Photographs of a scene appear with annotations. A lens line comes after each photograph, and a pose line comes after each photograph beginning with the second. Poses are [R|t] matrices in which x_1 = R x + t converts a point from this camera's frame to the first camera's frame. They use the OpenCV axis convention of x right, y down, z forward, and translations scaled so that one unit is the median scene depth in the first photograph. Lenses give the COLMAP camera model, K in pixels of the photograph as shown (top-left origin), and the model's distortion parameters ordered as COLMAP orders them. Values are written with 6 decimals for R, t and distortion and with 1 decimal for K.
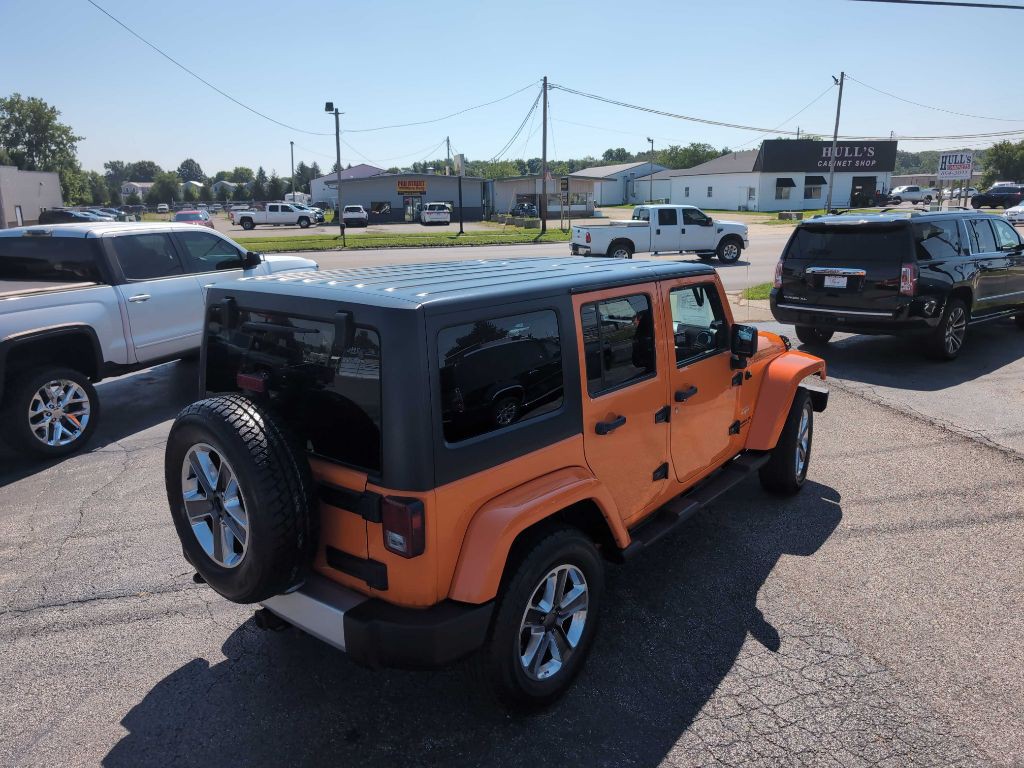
lens RADIAL K [[738.8, 0, 516.7], [0, 738.8, 378.5], [0, 0, 1]] dist [0.016373, -0.011296]
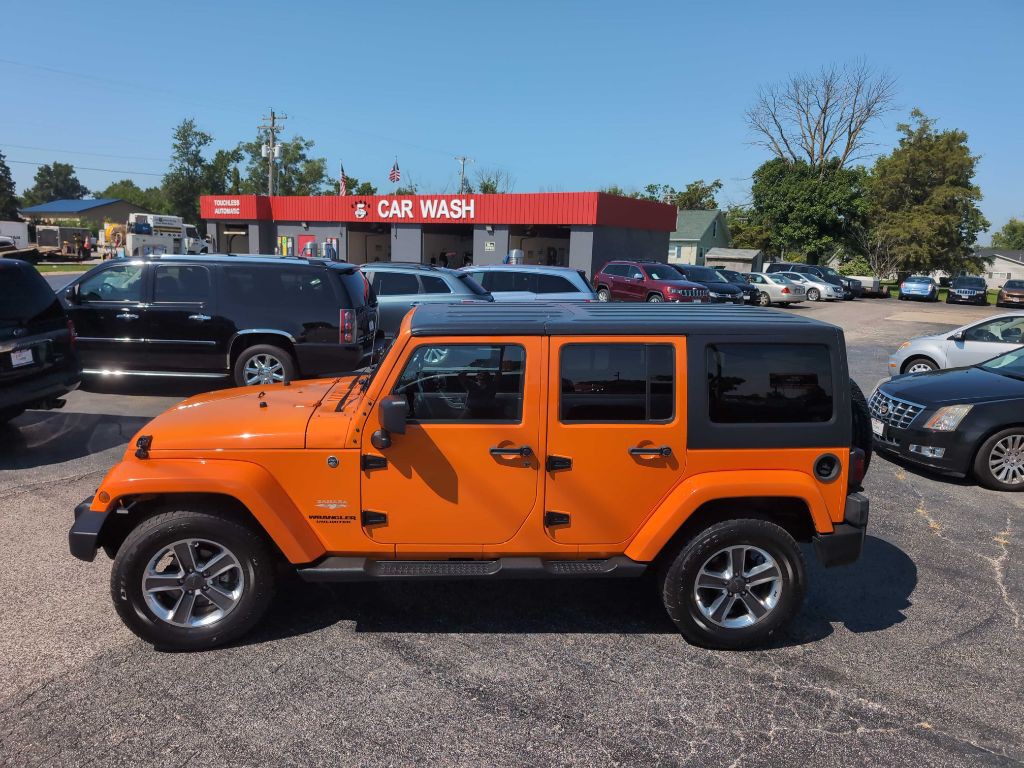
lens RADIAL K [[738.8, 0, 502.5], [0, 738.8, 378.1], [0, 0, 1]] dist [0.016373, -0.011296]
pose [[-0.690224, -0.132548, 0.711352, -0.338106], [0.153315, 0.933971, 0.322790, -0.196157], [-0.707167, 0.331858, -0.624327, 0.813825]]
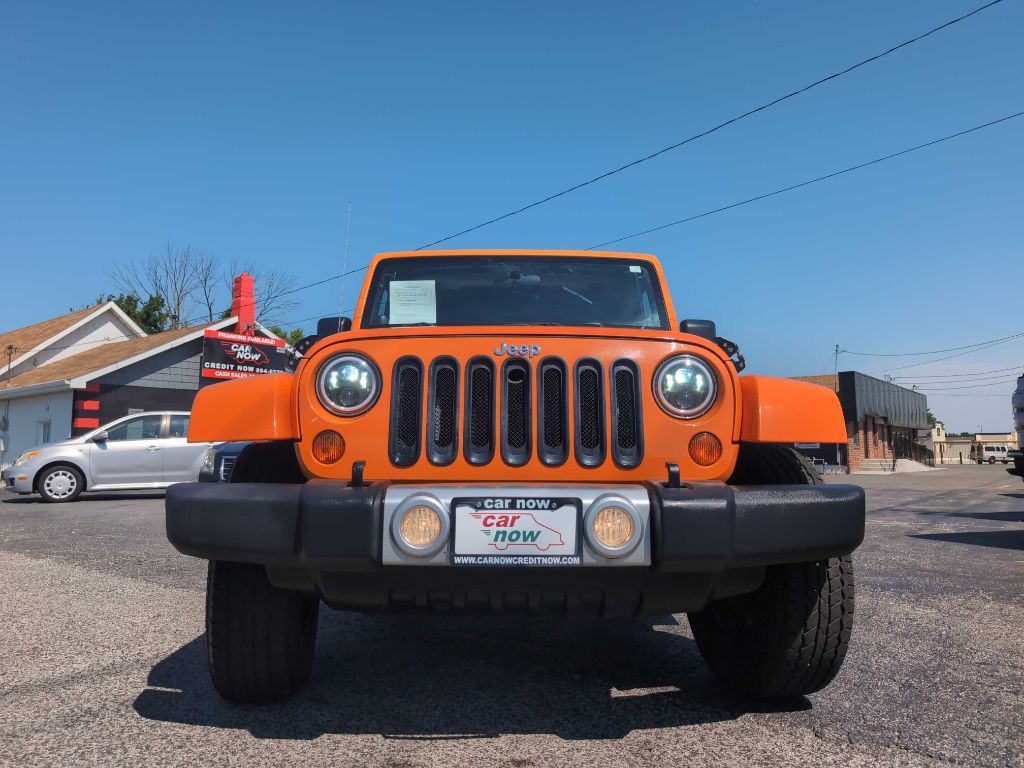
lens RADIAL K [[738.8, 0, 513.9], [0, 738.8, 380.7], [0, 0, 1]] dist [0.016373, -0.011296]
pose [[-0.767706, -0.043284, -0.639339, 0.325068], [-0.140201, 0.984889, 0.101673, -0.055466], [0.625277, 0.167690, -0.762174, 0.846171]]
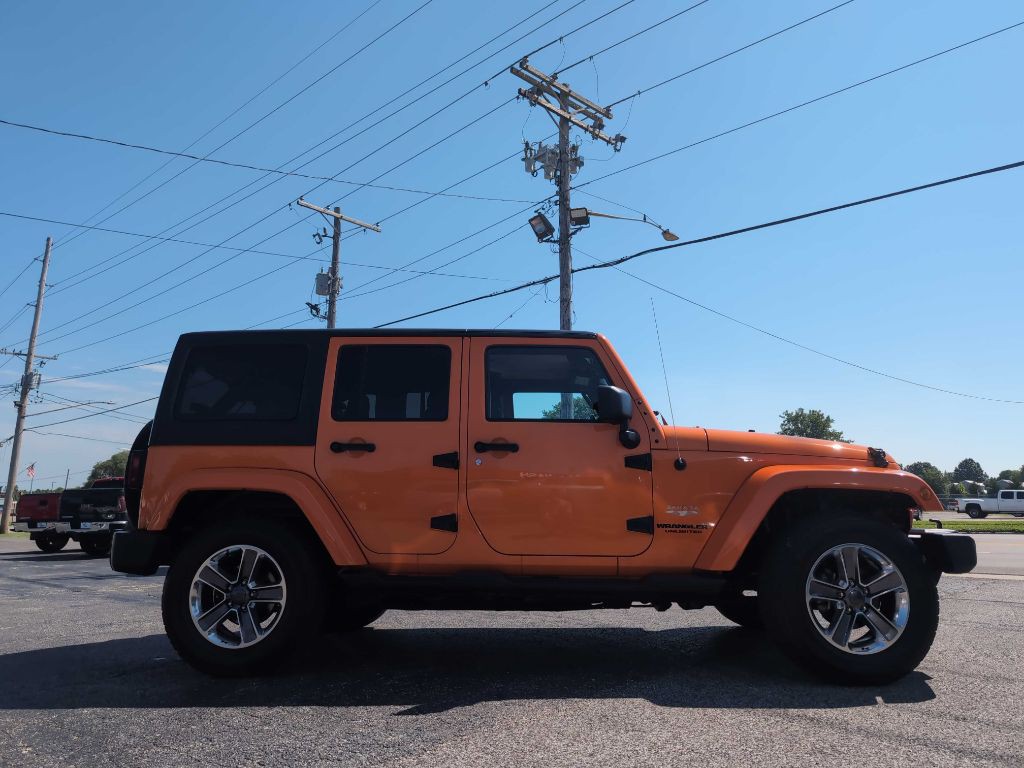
lens RADIAL K [[738.8, 0, 517.4], [0, 738.8, 366.6], [0, 0, 1]] dist [0.016373, -0.011296]
pose [[0.572547, -0.141751, -0.807525, 0.453307], [-0.200027, 0.931026, -0.305252, 0.091280], [0.795097, 0.336298, 0.504703, 0.223376]]
